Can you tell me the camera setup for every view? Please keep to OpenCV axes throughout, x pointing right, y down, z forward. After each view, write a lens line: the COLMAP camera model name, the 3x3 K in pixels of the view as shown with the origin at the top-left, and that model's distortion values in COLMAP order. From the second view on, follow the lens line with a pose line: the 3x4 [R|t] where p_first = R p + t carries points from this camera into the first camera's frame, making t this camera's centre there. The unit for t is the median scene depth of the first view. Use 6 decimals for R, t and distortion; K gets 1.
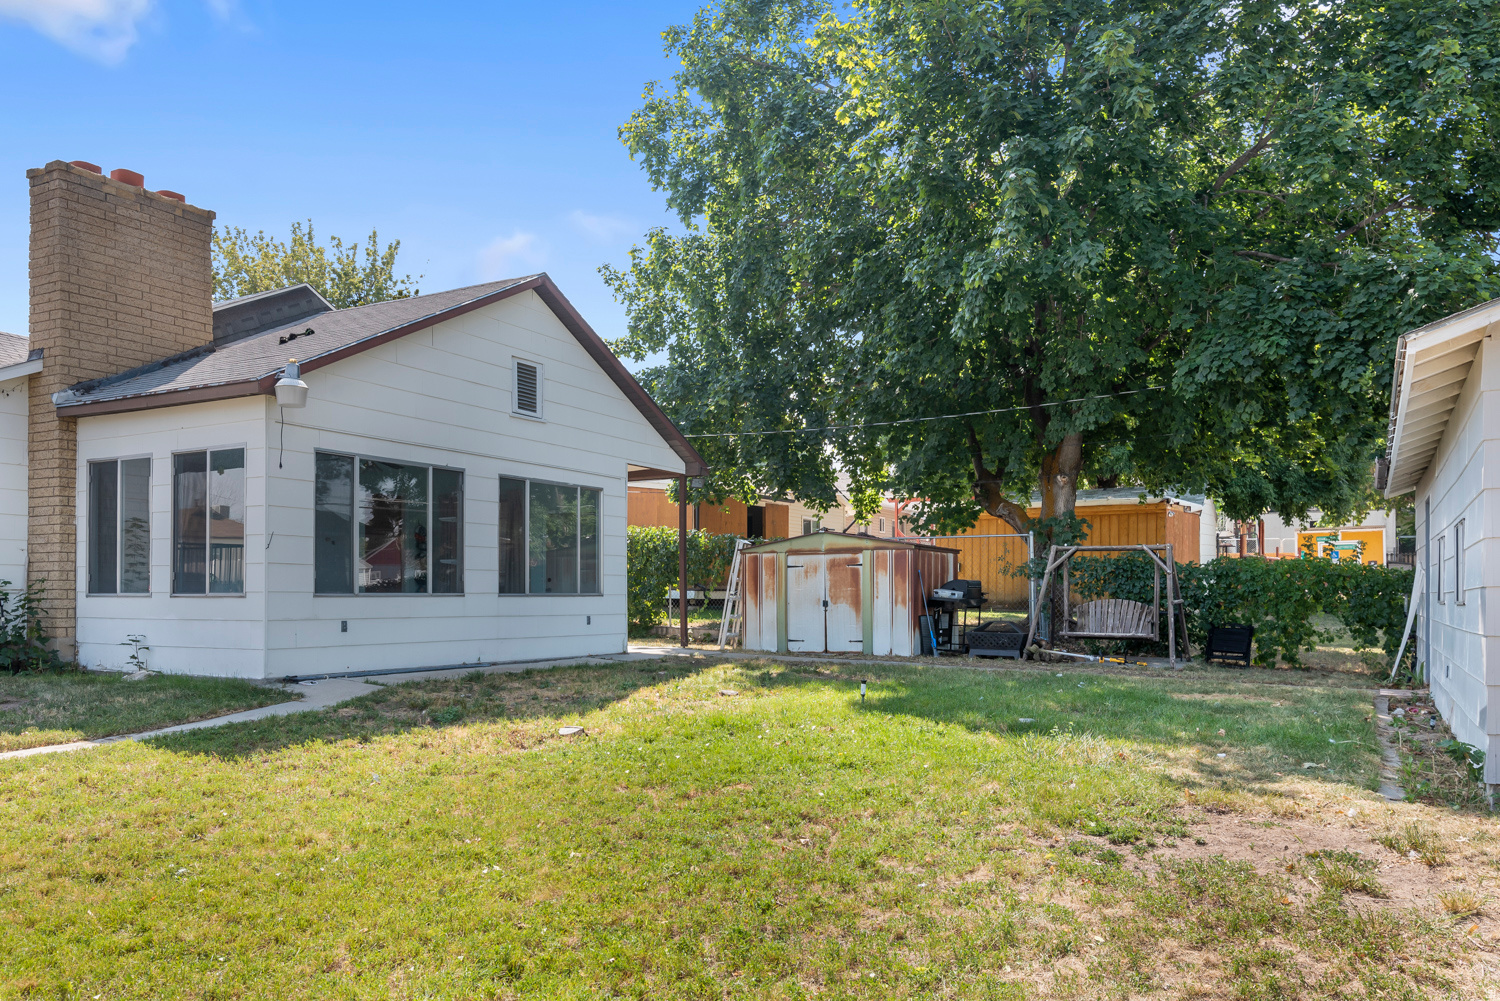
lens RADIAL K [[1023.8, 0, 754.9], [0, 1023.8, 521.2], [0, 0, 1]] dist [-0.023000, 0.002788]
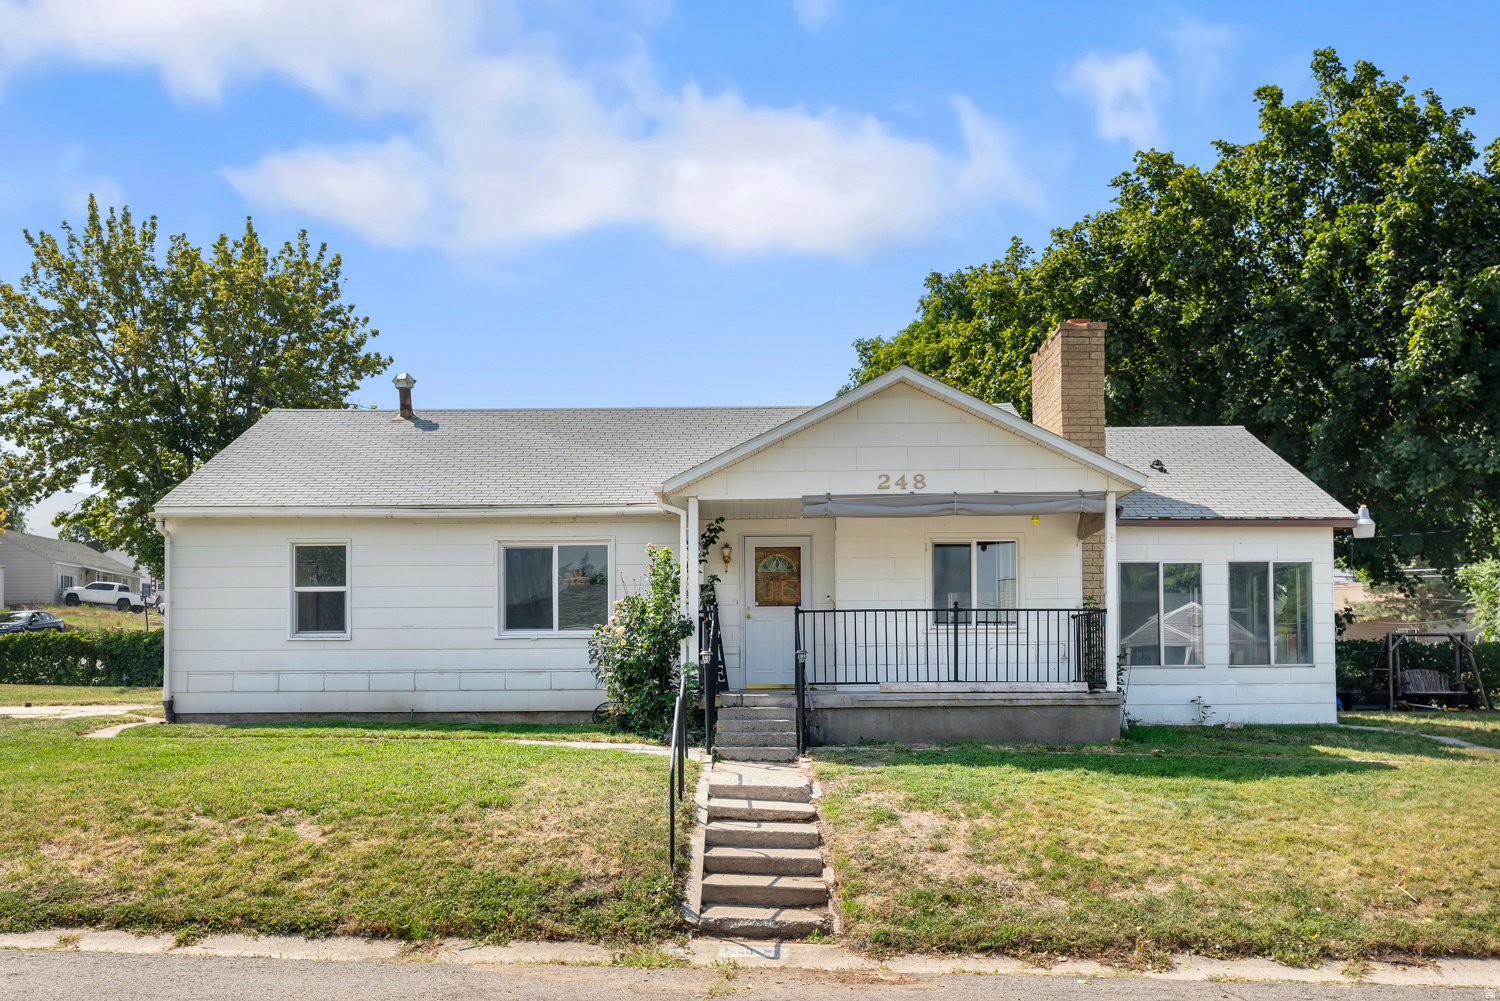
lens RADIAL K [[1238.2, 0, 719.1], [0, 1238.2, 624.3], [0, 0, 1]] dist [0.000859, 0.003059]
pose [[0.882572, 0.013086, 0.469995, -1.627579], [-0.026894, 0.999381, 0.022676, -0.002092], [-0.469407, -0.032654, 0.882378, -0.129584]]
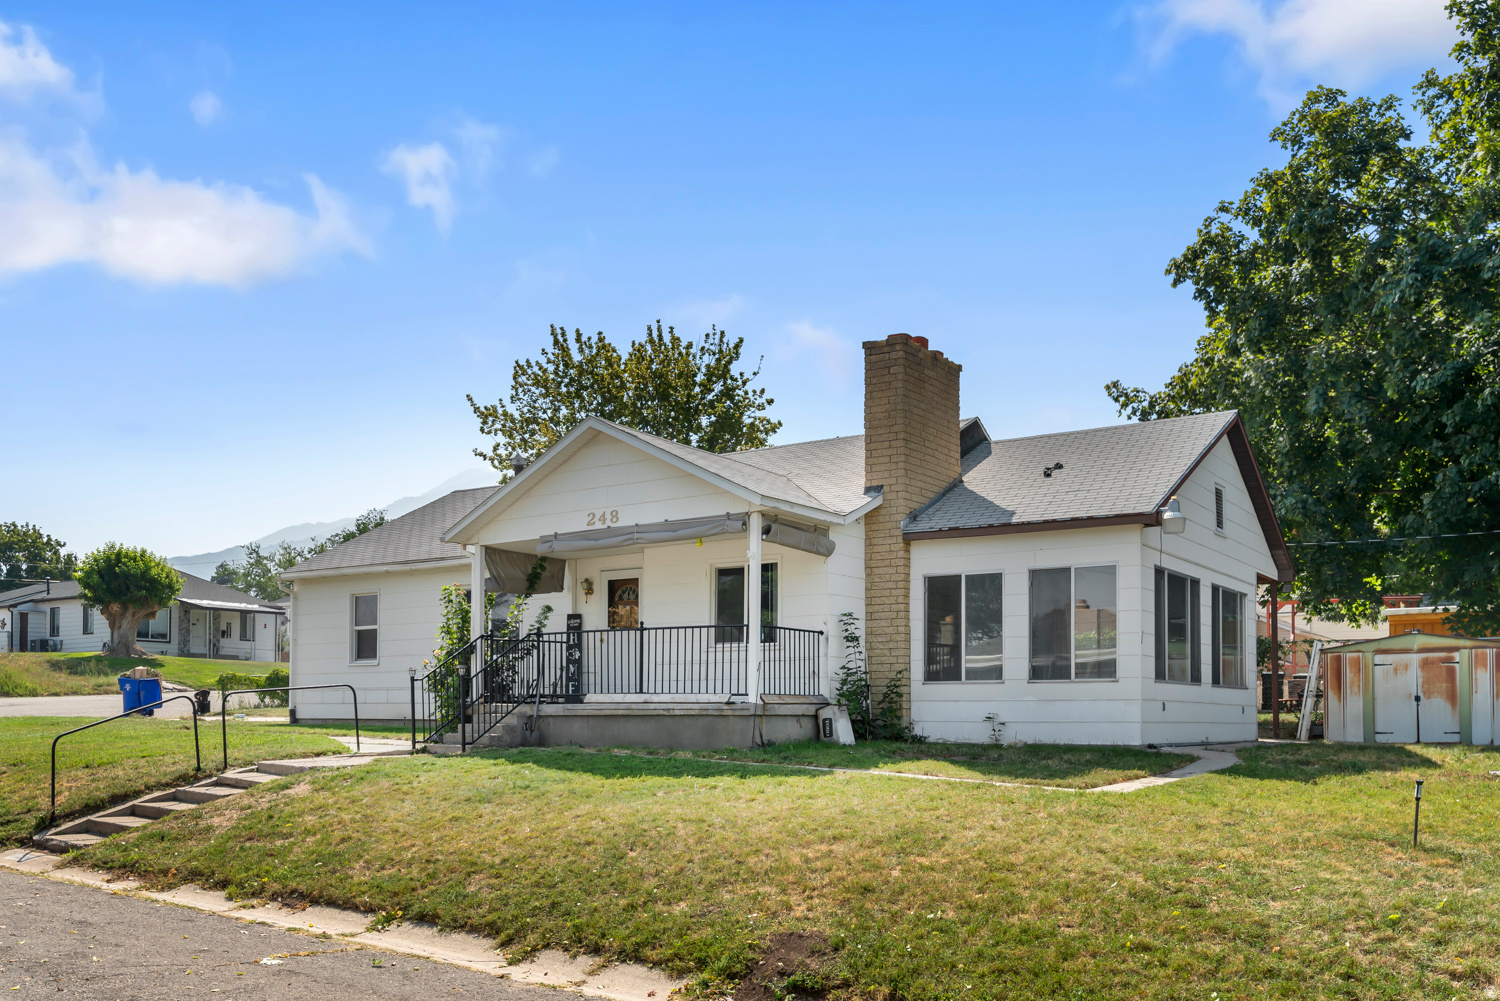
lens RADIAL K [[1238.2, 0, 719.1], [0, 1238.2, 624.3], [0, 0, 1]] dist [0.000859, 0.003059]
pose [[0.994787, -0.003289, -0.101923, -0.672009], [0.002974, 0.999990, -0.003242, 0.004507], [0.101932, 0.002922, 0.994787, -0.485054]]
